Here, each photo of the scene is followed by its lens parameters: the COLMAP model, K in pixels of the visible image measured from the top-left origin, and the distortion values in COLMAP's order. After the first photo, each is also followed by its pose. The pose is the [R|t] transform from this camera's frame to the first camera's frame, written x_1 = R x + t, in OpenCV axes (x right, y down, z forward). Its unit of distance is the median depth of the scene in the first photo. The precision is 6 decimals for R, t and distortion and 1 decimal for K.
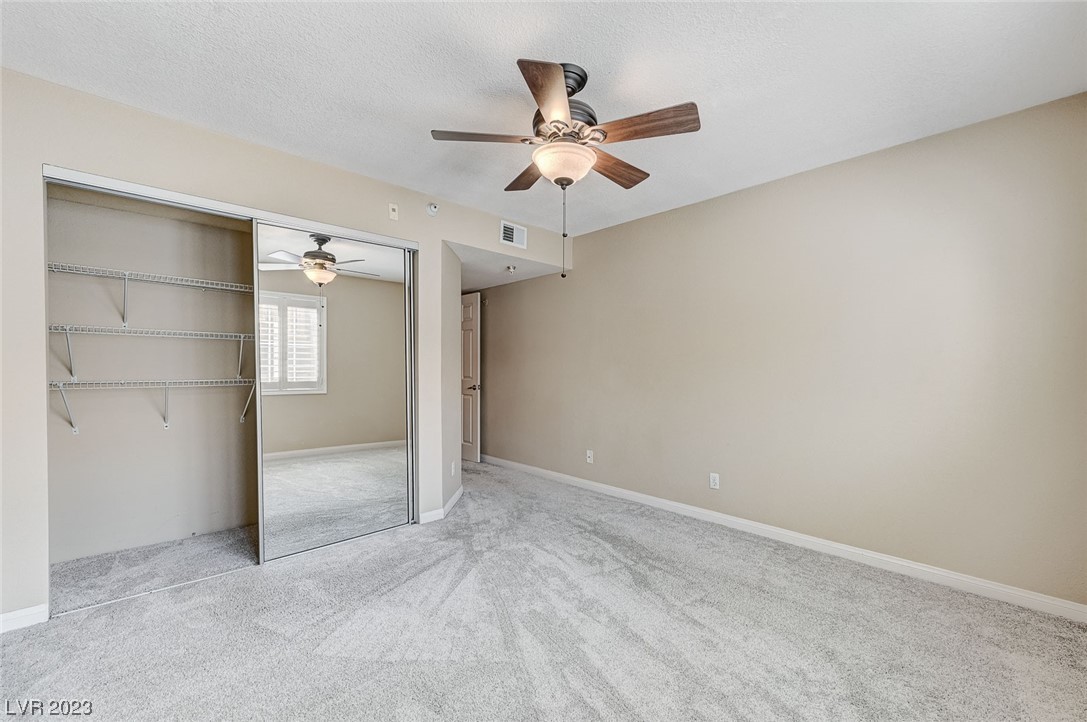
lens RADIAL K [[438.9, 0, 550.1], [0, 438.9, 364.2], [0, 0, 1]] dist [0.001016, -0.000015]
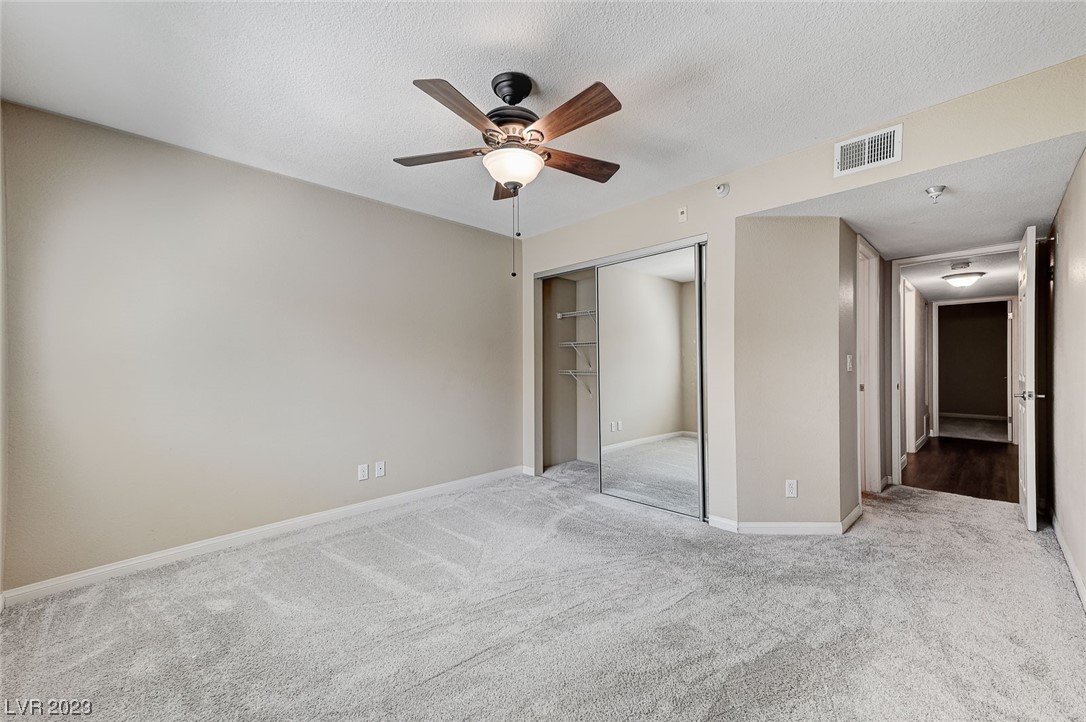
lens RADIAL K [[419.9, 0, 548.7], [0, 419.9, 366.6], [0, 0, 1]] dist [0.000736, 0.009590]
pose [[0.019244, 0.007168, -0.999789, 0.655803], [0.013843, 0.999877, 0.007435, 0.003601], [0.999719, -0.013983, 0.019142, 0.673754]]
